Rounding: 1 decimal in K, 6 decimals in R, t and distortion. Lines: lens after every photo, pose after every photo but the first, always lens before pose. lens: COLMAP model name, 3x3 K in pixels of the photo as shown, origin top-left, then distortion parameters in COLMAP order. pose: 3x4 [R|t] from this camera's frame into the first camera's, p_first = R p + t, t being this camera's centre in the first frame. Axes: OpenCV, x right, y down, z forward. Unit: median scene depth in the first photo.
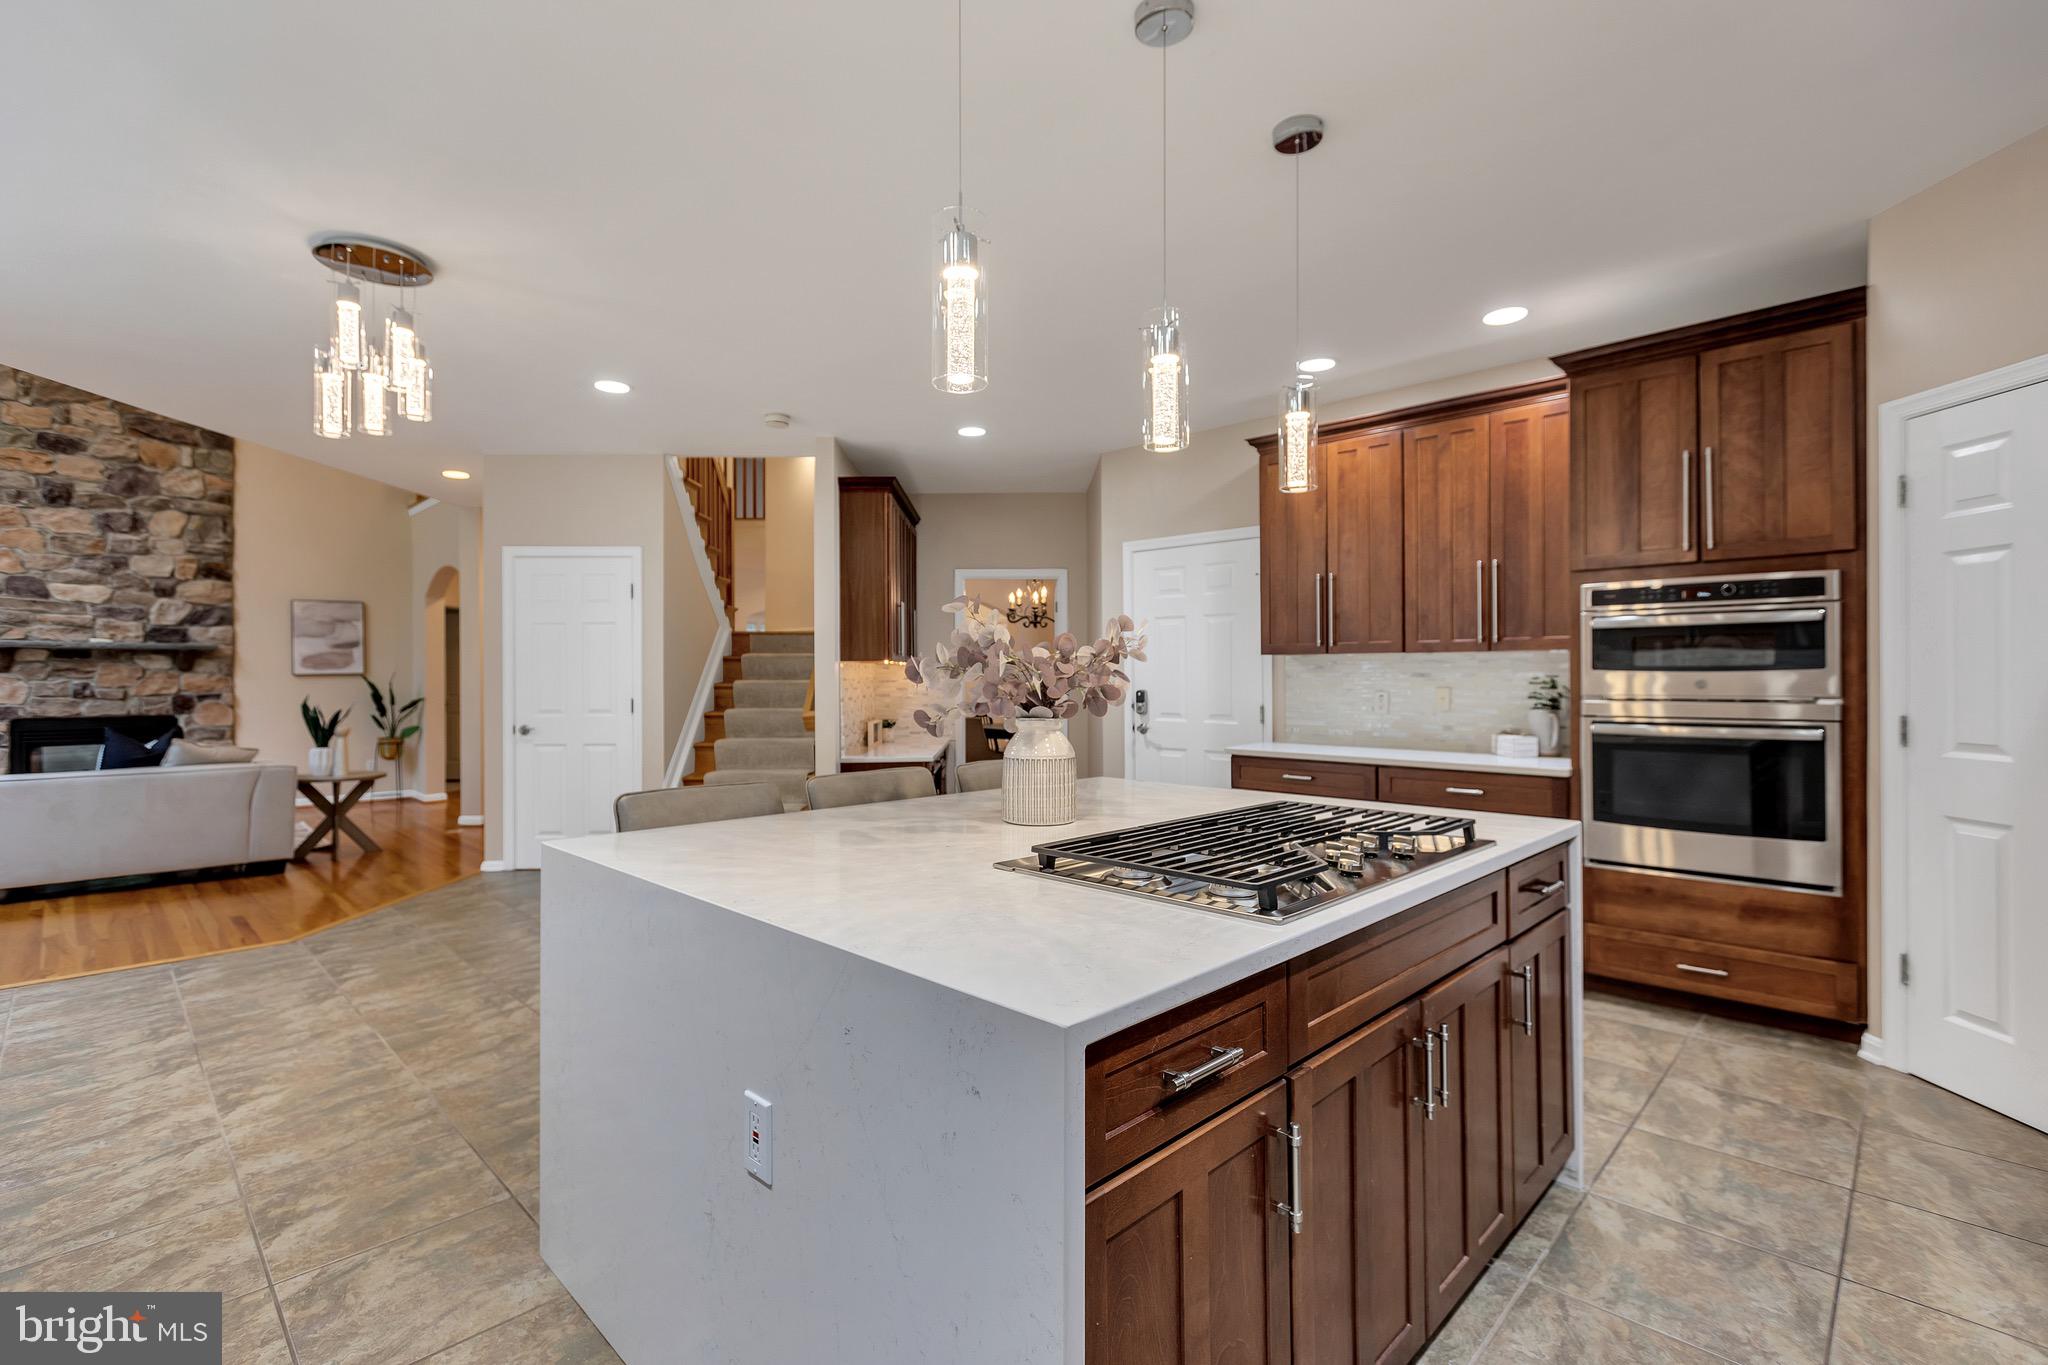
lens RADIAL K [[933.1, 0, 1026.0], [0, 933.1, 678.0], [0, 0, 1]] dist [-0.004074, -0.001236]
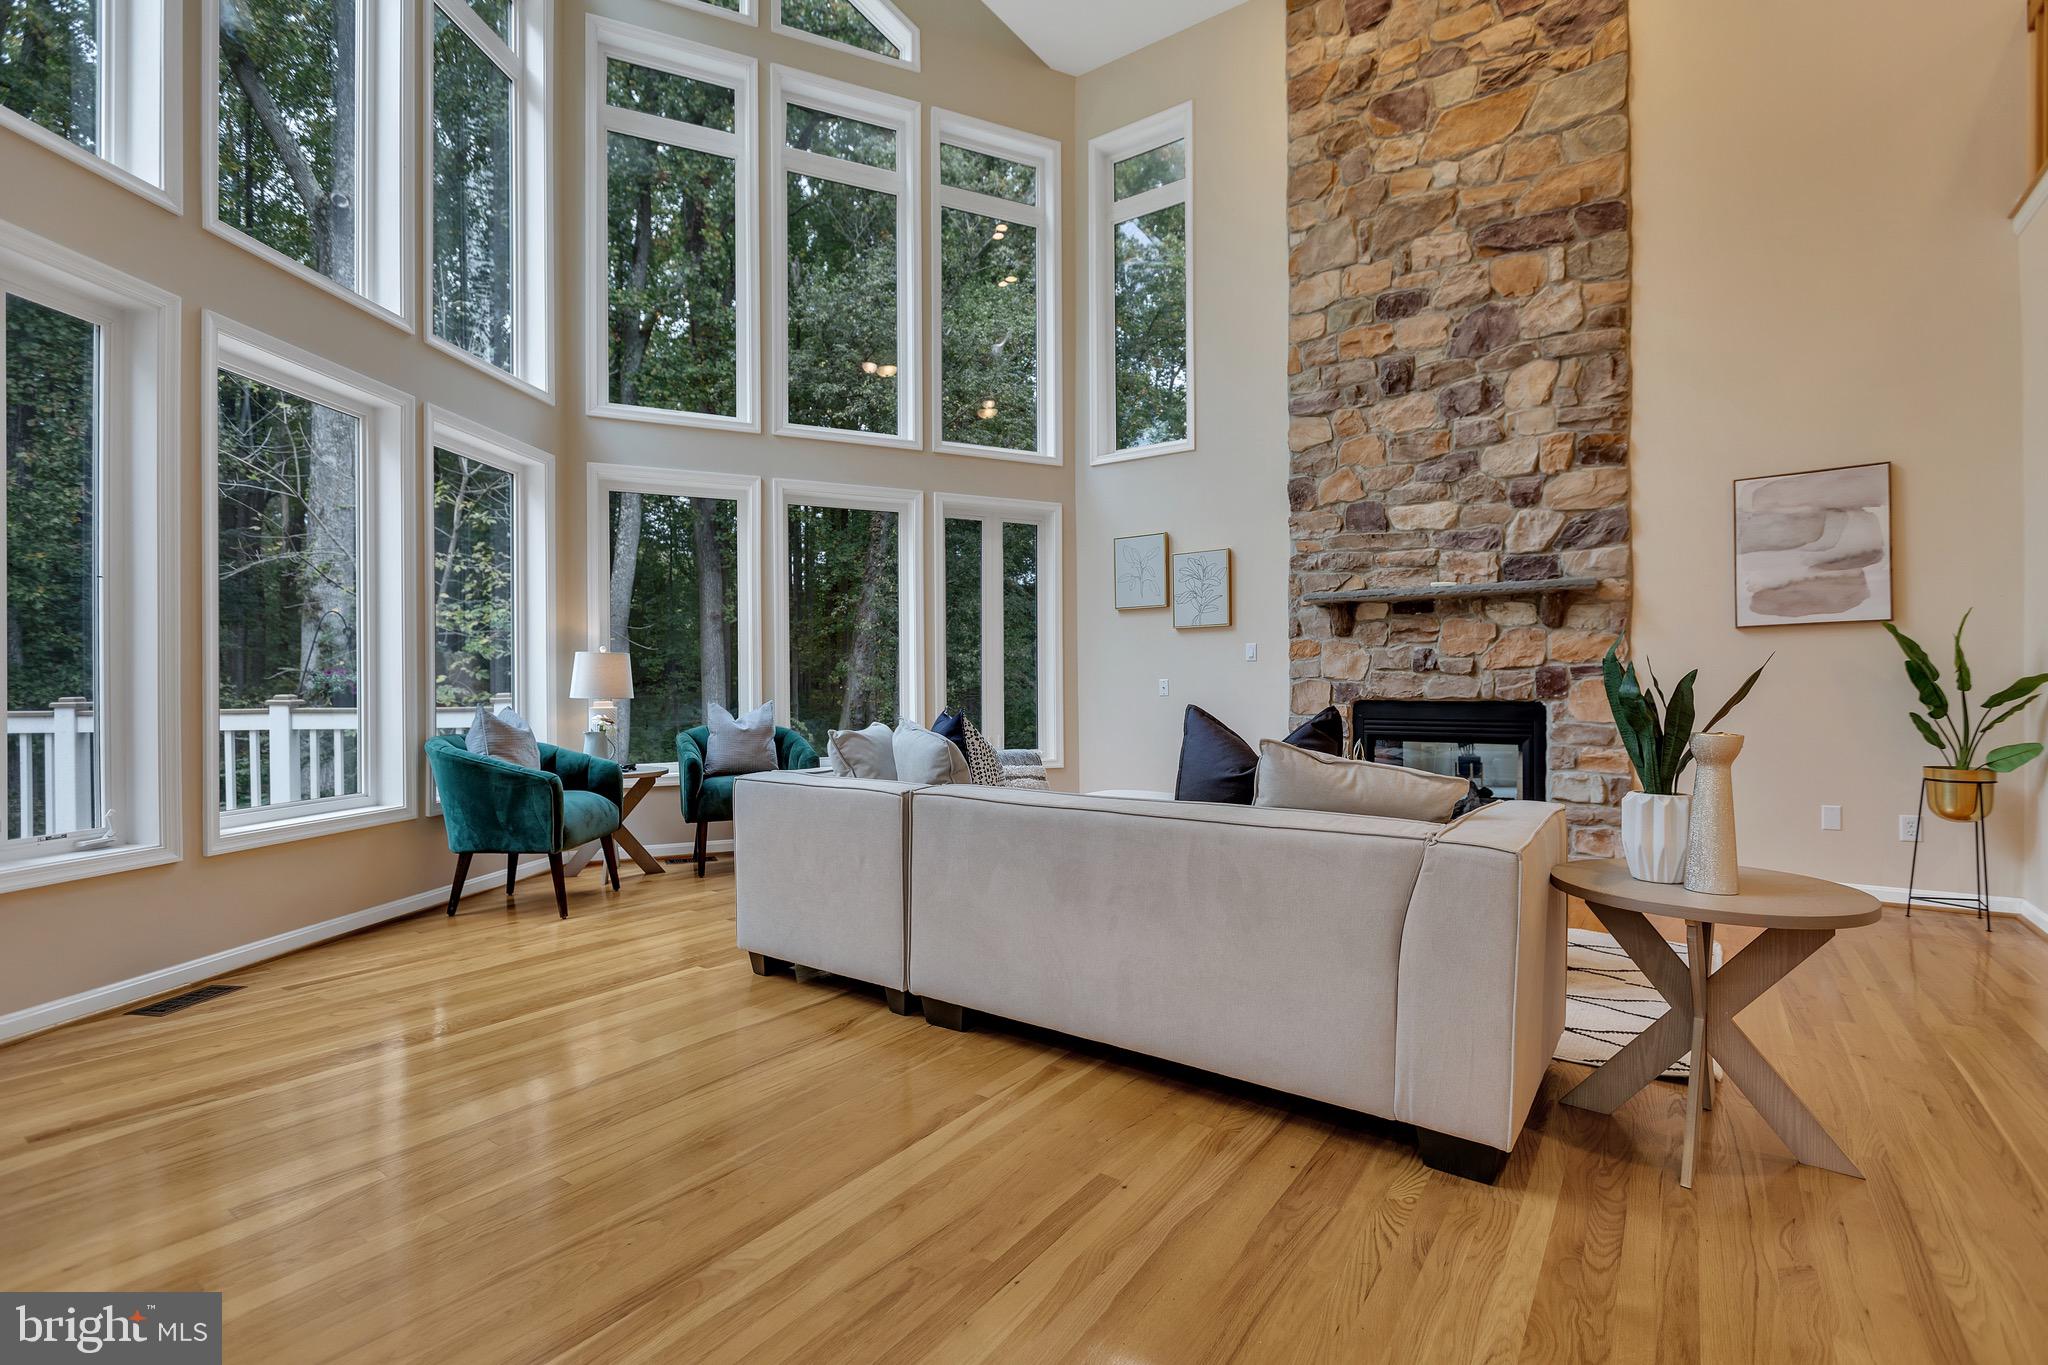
lens RADIAL K [[933.1, 0, 1028.7], [0, 933.1, 690.5], [0, 0, 1]] dist [-0.004074, -0.001236]
pose [[0.151961, 0.006761, -0.988363, -0.376324], [0.001615, 0.999974, 0.007089, 0.029017], [0.988385, -0.002674, 0.151946, 0.591140]]
